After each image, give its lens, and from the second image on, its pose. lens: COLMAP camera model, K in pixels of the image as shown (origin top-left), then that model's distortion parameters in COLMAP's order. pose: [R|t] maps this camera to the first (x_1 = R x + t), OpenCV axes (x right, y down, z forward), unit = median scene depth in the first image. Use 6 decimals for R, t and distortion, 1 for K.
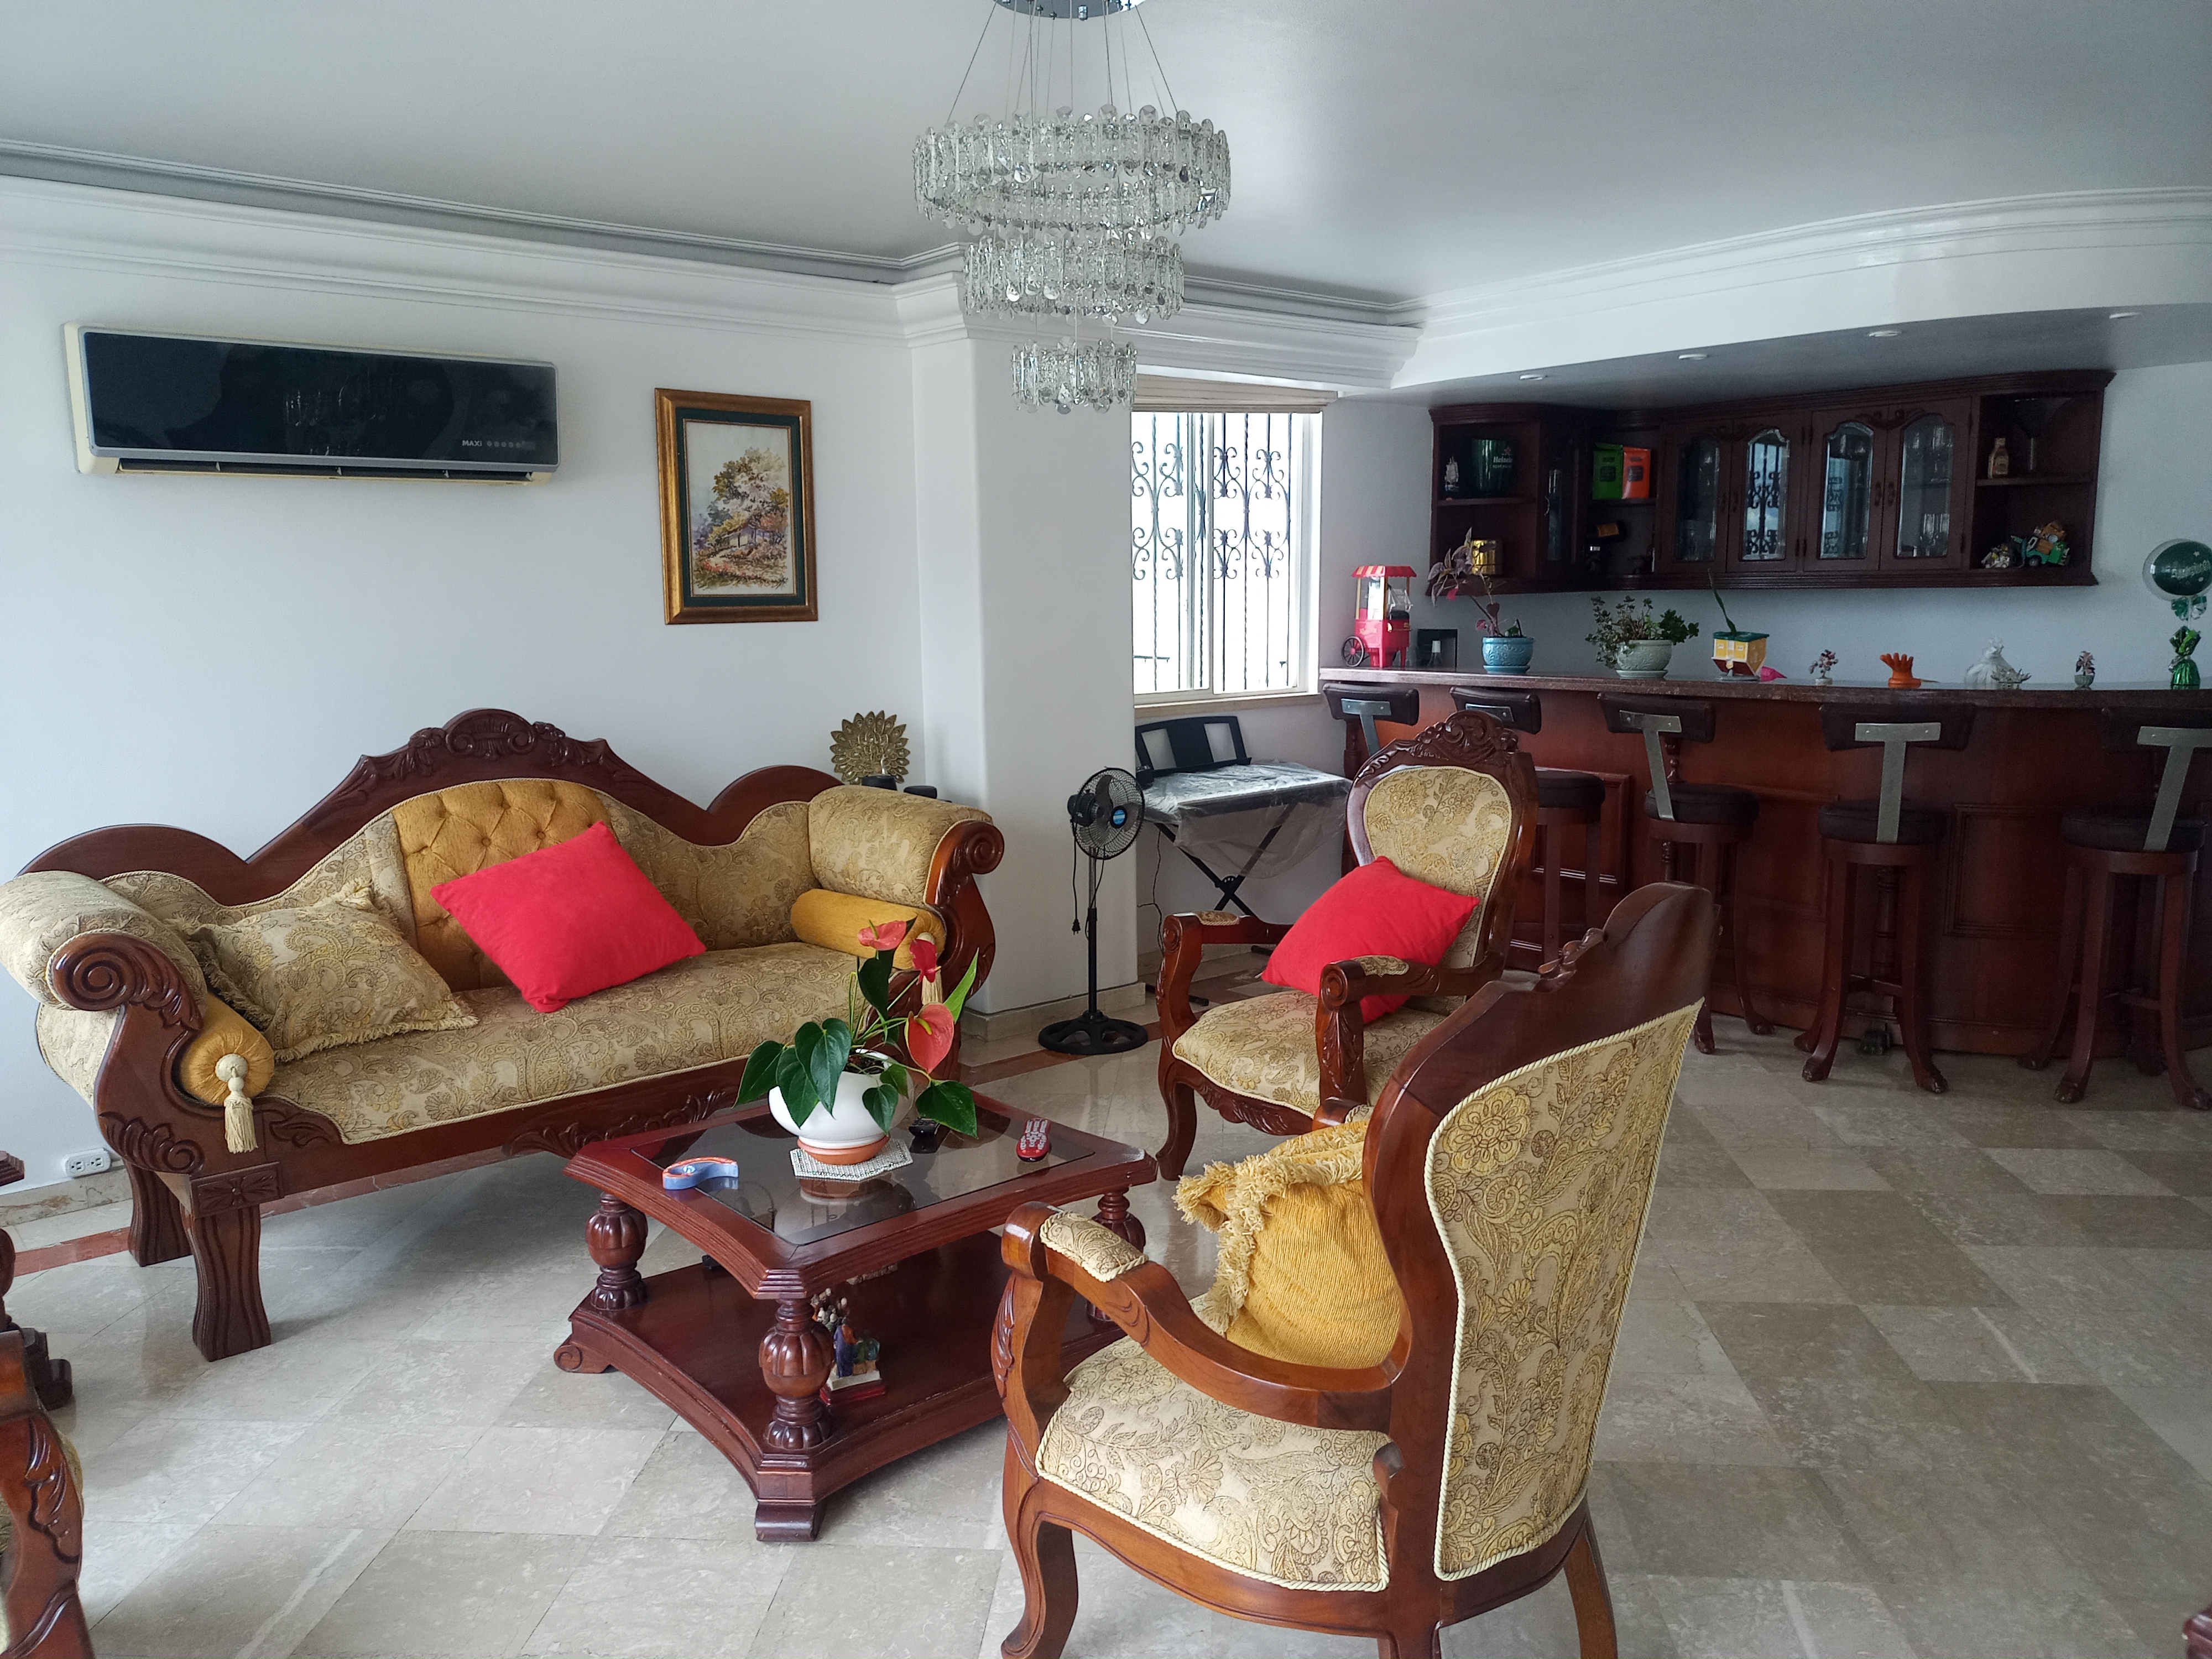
lens RADIAL K [[1643.3, 0, 1090.0], [0, 1643.3, 838.0], [0, 0, 1]] dist [0.079393, -0.089209]
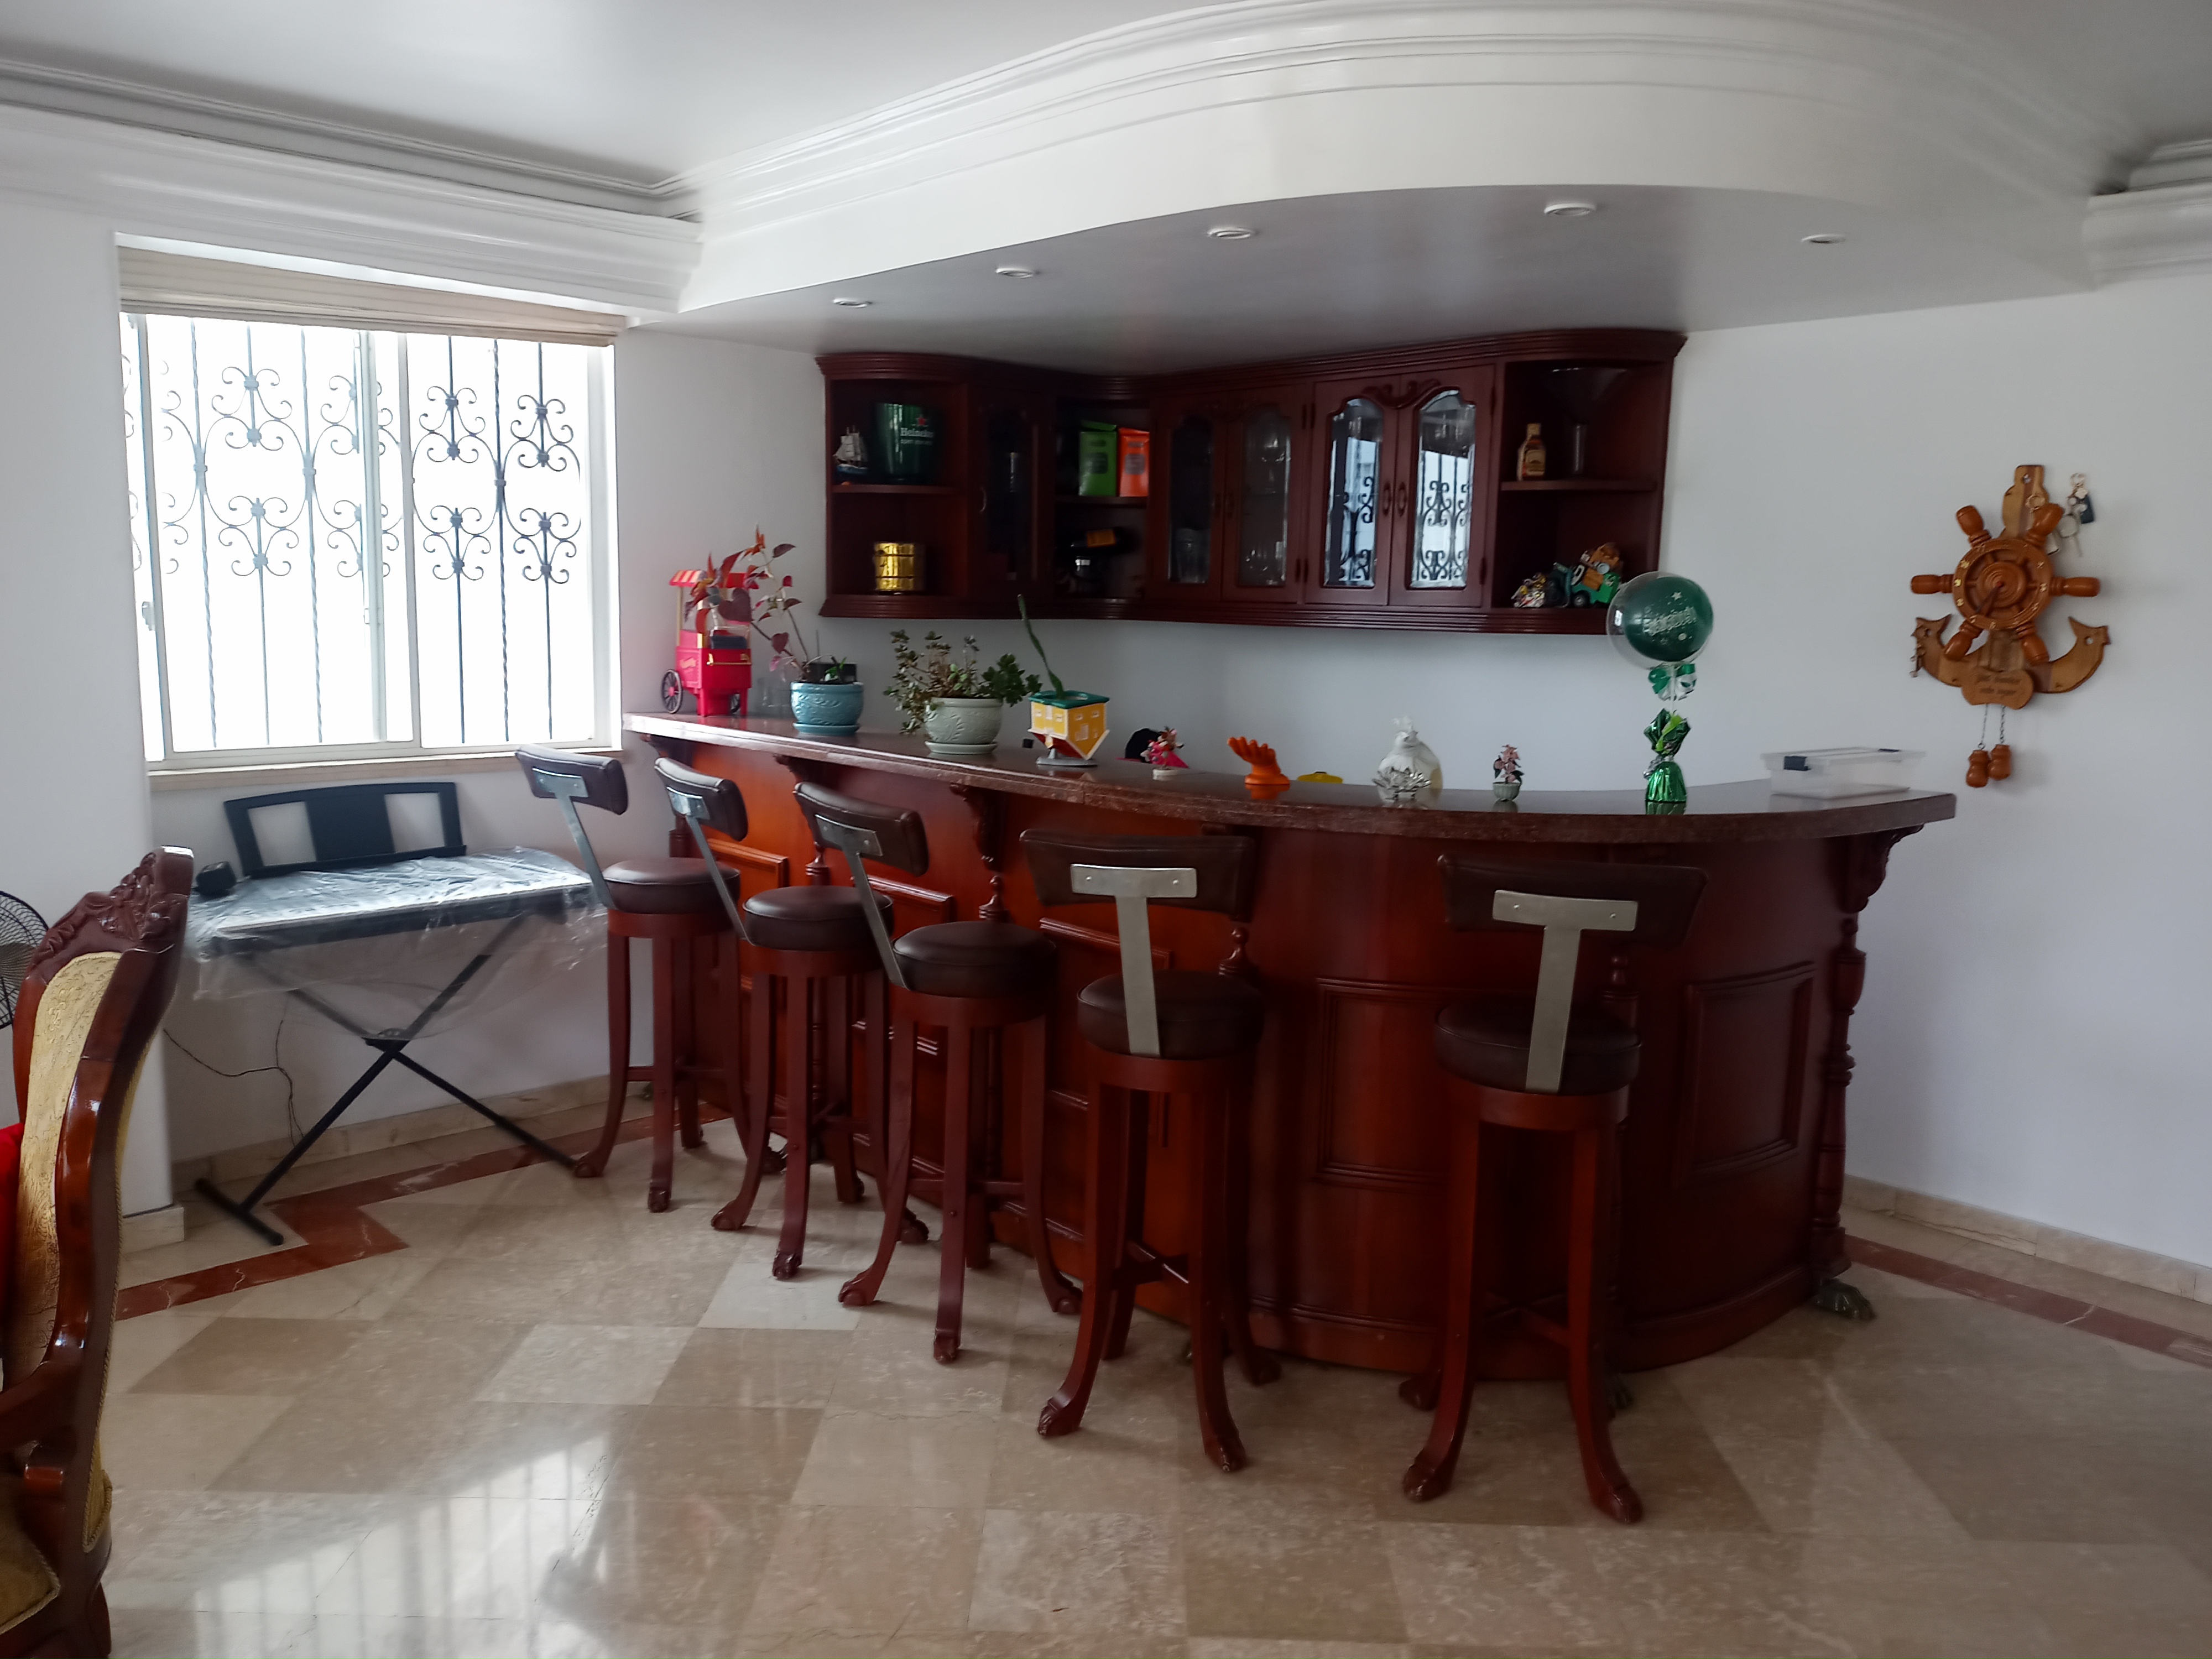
lens RADIAL K [[1643.3, 0, 1105.4], [0, 1643.3, 841.9], [0, 0, 1]] dist [0.079393, -0.089209]
pose [[0.997652, 0.023288, 0.064406, 0.319243], [-0.023183, 0.999728, -0.002374, -0.055326], [-0.064444, 0.000876, 0.997921, 0.305225]]
